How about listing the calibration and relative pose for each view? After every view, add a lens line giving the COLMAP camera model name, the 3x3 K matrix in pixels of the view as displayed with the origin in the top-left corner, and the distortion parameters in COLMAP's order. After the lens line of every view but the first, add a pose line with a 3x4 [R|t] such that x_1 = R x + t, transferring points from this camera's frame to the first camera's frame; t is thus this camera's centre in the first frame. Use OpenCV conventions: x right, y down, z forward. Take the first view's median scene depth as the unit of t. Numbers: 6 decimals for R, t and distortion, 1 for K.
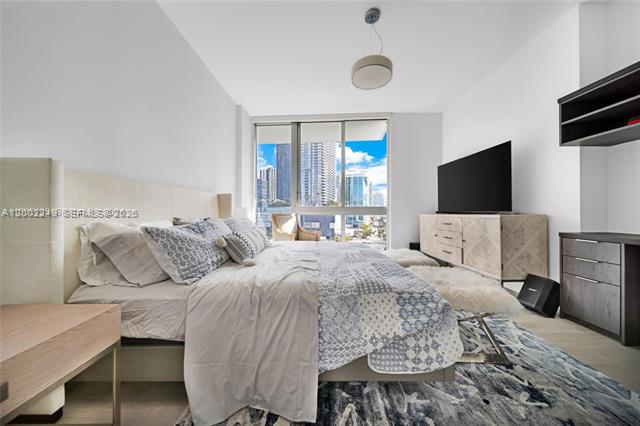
lens RADIAL K [[222.0, 0, 315.2], [0, 222.0, 210.6], [0, 0, 1]] dist [0.000618, -0.001378]
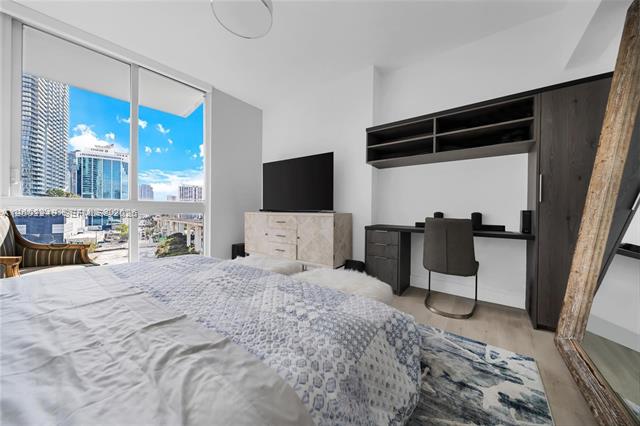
lens RADIAL K [[222.0, 0, 321.1], [0, 222.0, 209.2], [0, 0, 1]] dist [0.000618, -0.001378]
pose [[0.581586, 0.008543, 0.813440, -0.119321], [-0.014745, 0.999891, 0.000041, -0.000626], [-0.813352, -0.012018, 0.581648, 0.288715]]
